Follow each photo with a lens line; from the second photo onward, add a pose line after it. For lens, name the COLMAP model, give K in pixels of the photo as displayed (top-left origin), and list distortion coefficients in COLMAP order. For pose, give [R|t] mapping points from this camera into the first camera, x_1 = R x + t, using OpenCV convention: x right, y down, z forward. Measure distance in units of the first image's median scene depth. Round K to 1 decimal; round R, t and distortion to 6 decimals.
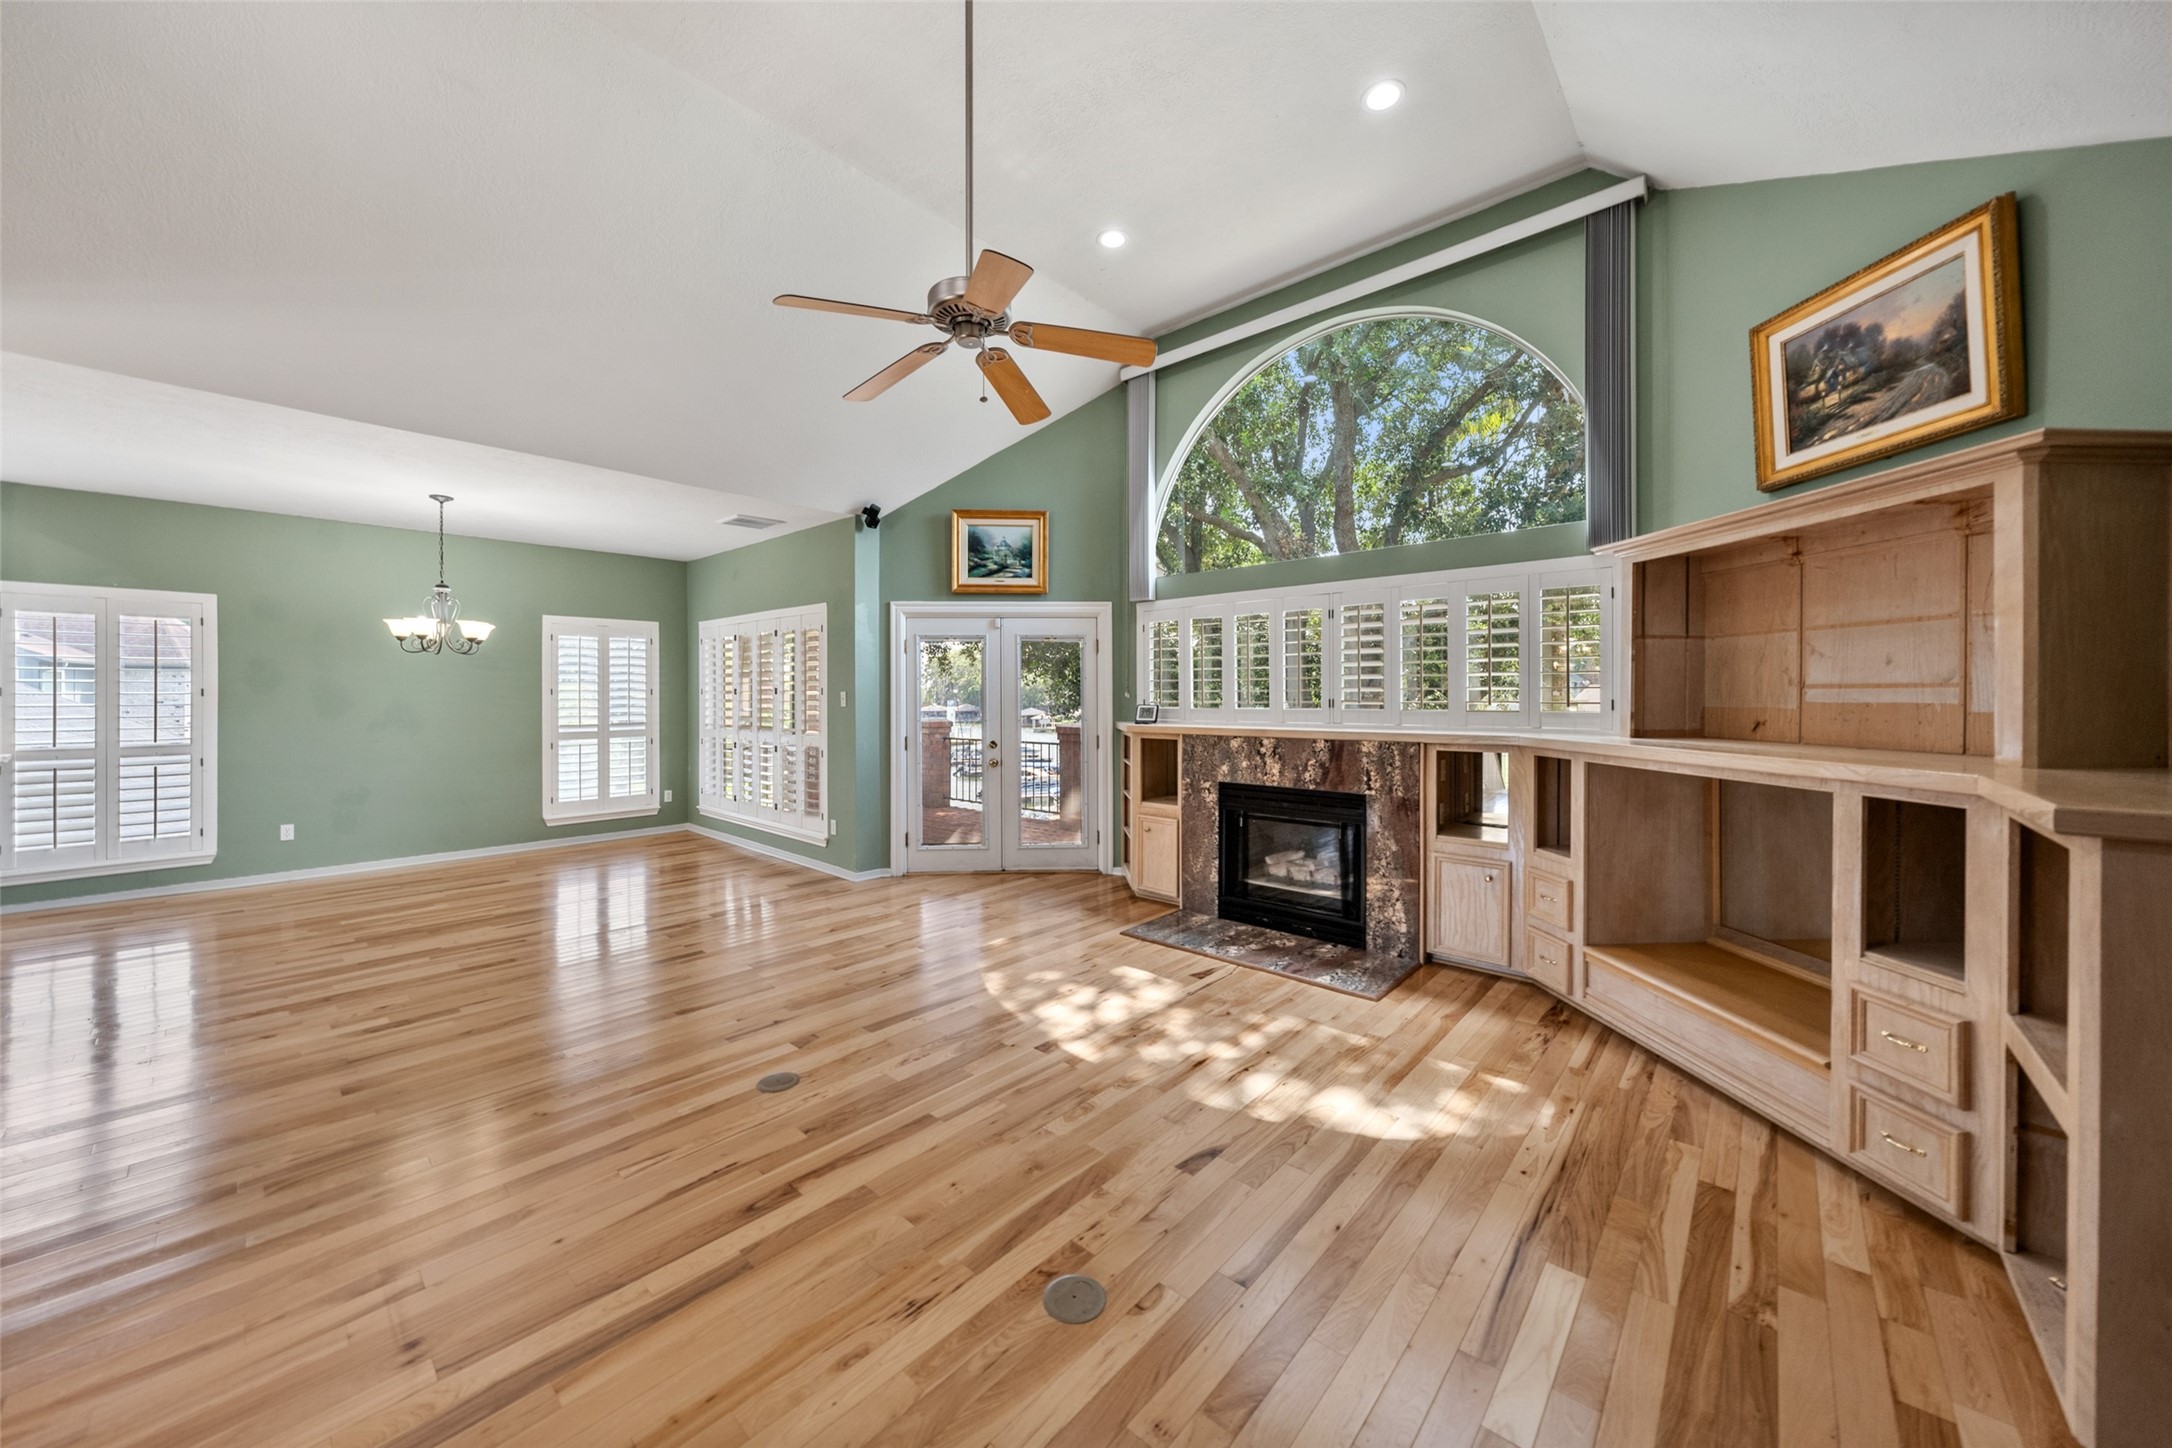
lens RADIAL K [[762.4, 0, 1082.5], [0, 762.4, 693.0], [0, 0, 1]] dist [-0.001442, -0.000059]
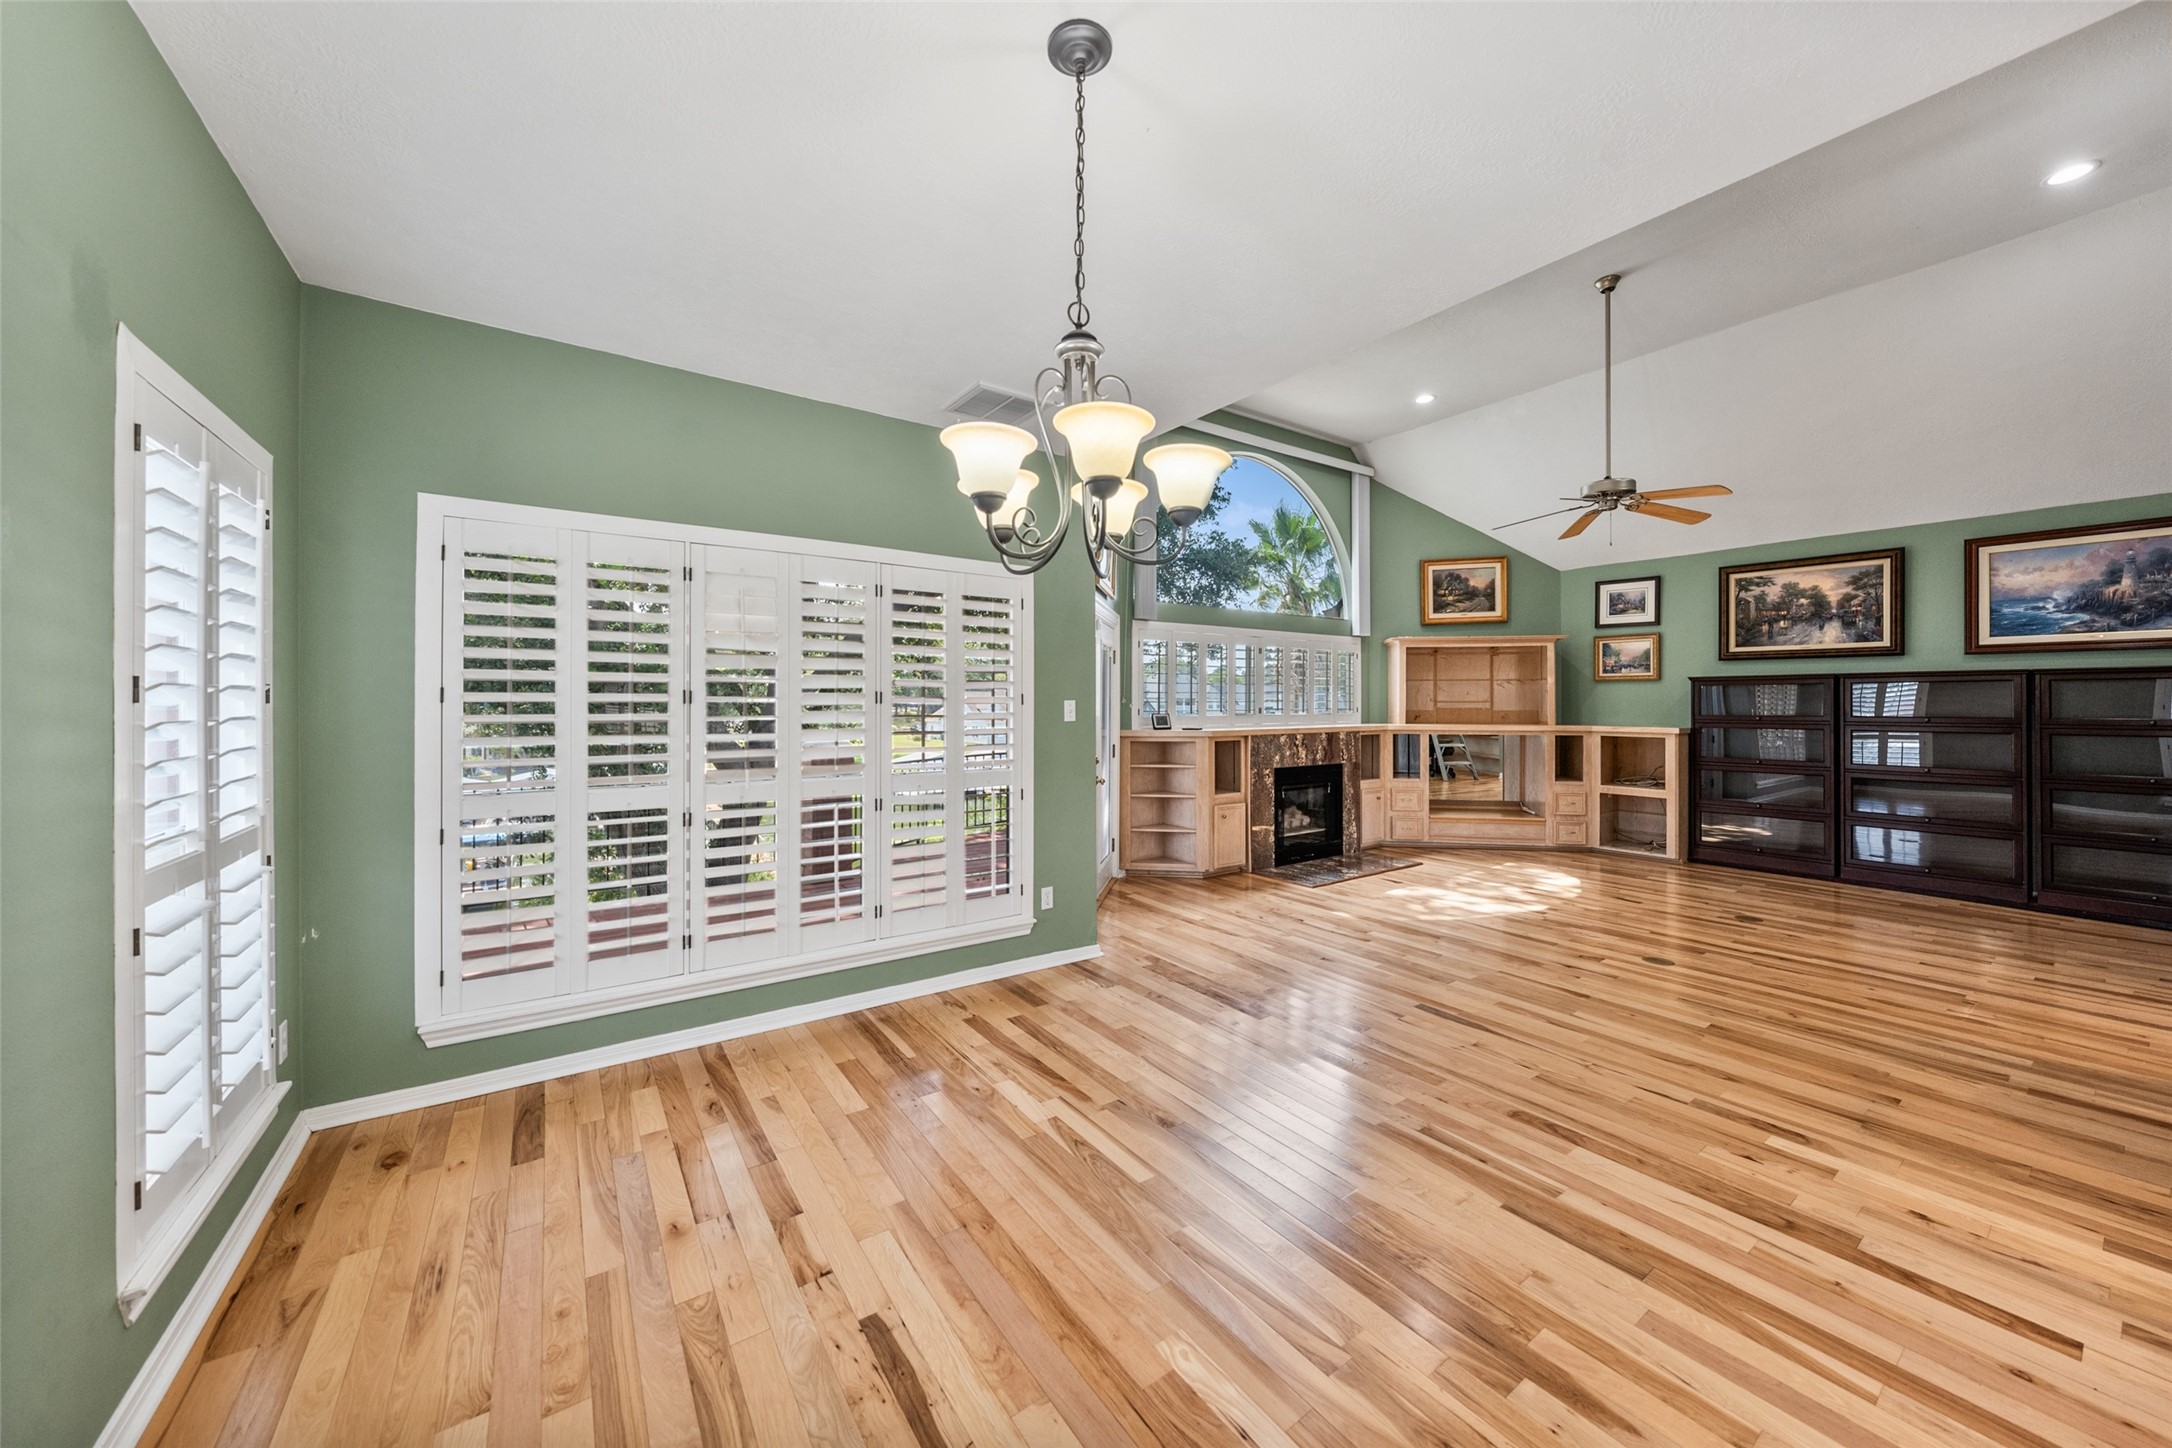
lens RADIAL K [[762.4, 0, 1069.9], [0, 762.4, 703.9], [0, 0, 1]] dist [-0.001442, -0.000059]
pose [[0.239830, -0.000189, 0.970815, -1.236005], [-0.005036, 0.999986, 0.001439, 0.000508], [-0.970802, -0.005234, 0.239826, 1.020456]]
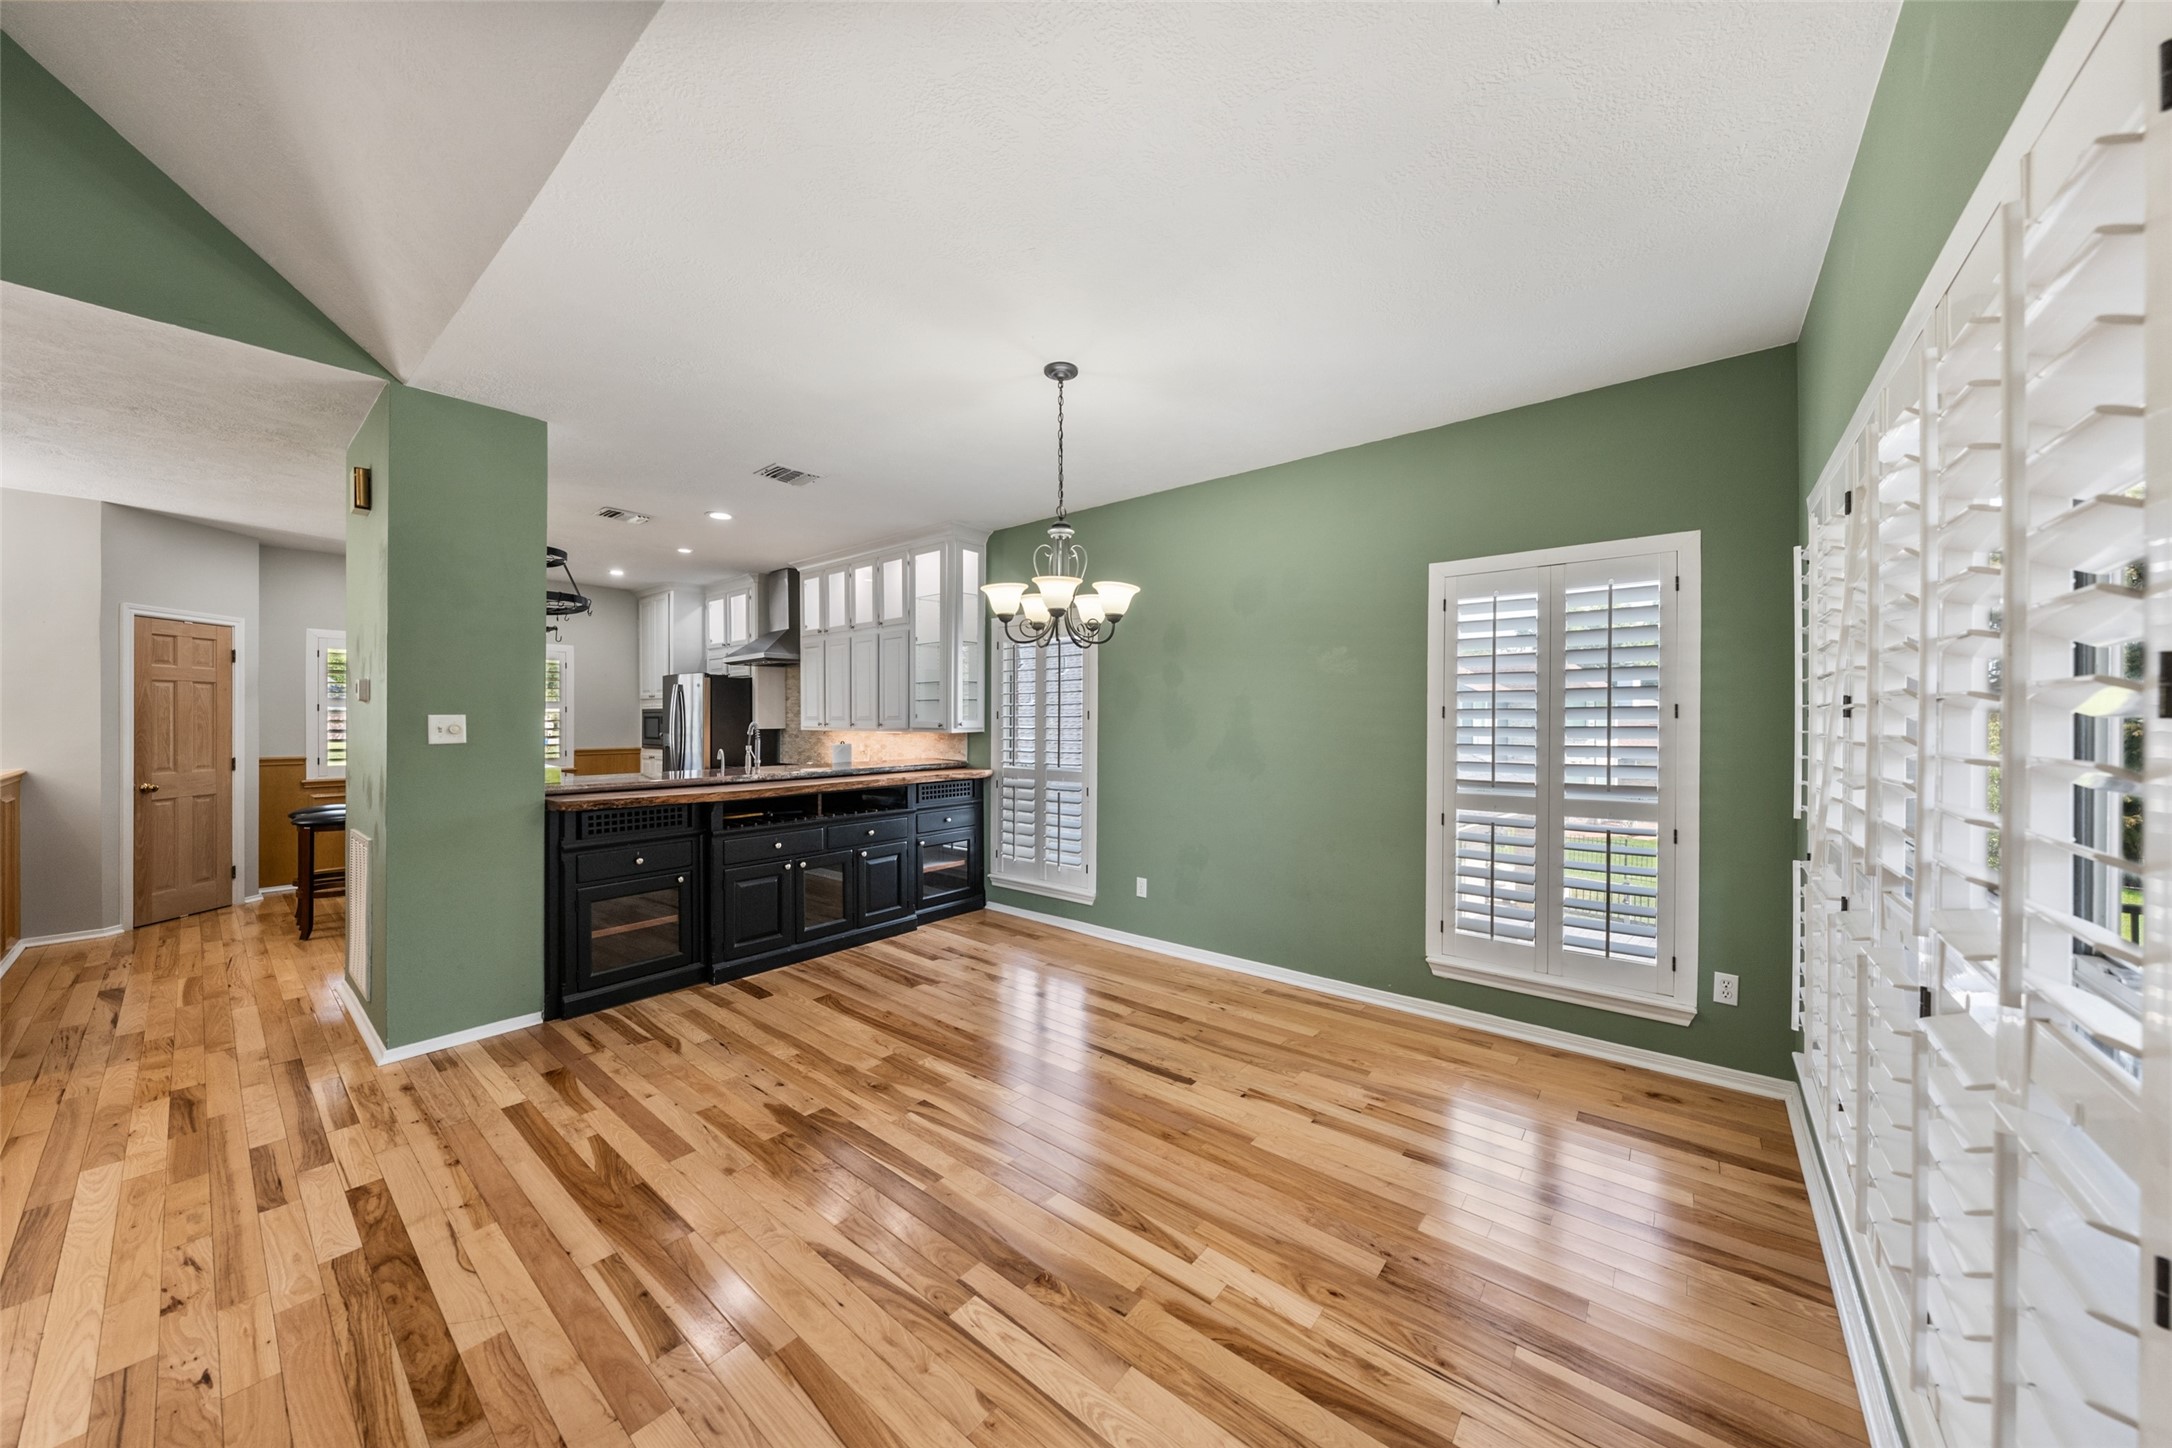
lens RADIAL K [[745.3, 0, 1086.3], [0, 745.3, 721.7], [0, 0, 1]] dist [-0.003067, -0.000142]
pose [[0.058727, 0.007141, -0.998249, -0.319739], [0.001170, 0.999973, 0.007223, 0.000985], [0.998273, -0.001592, 0.058717, 1.079102]]
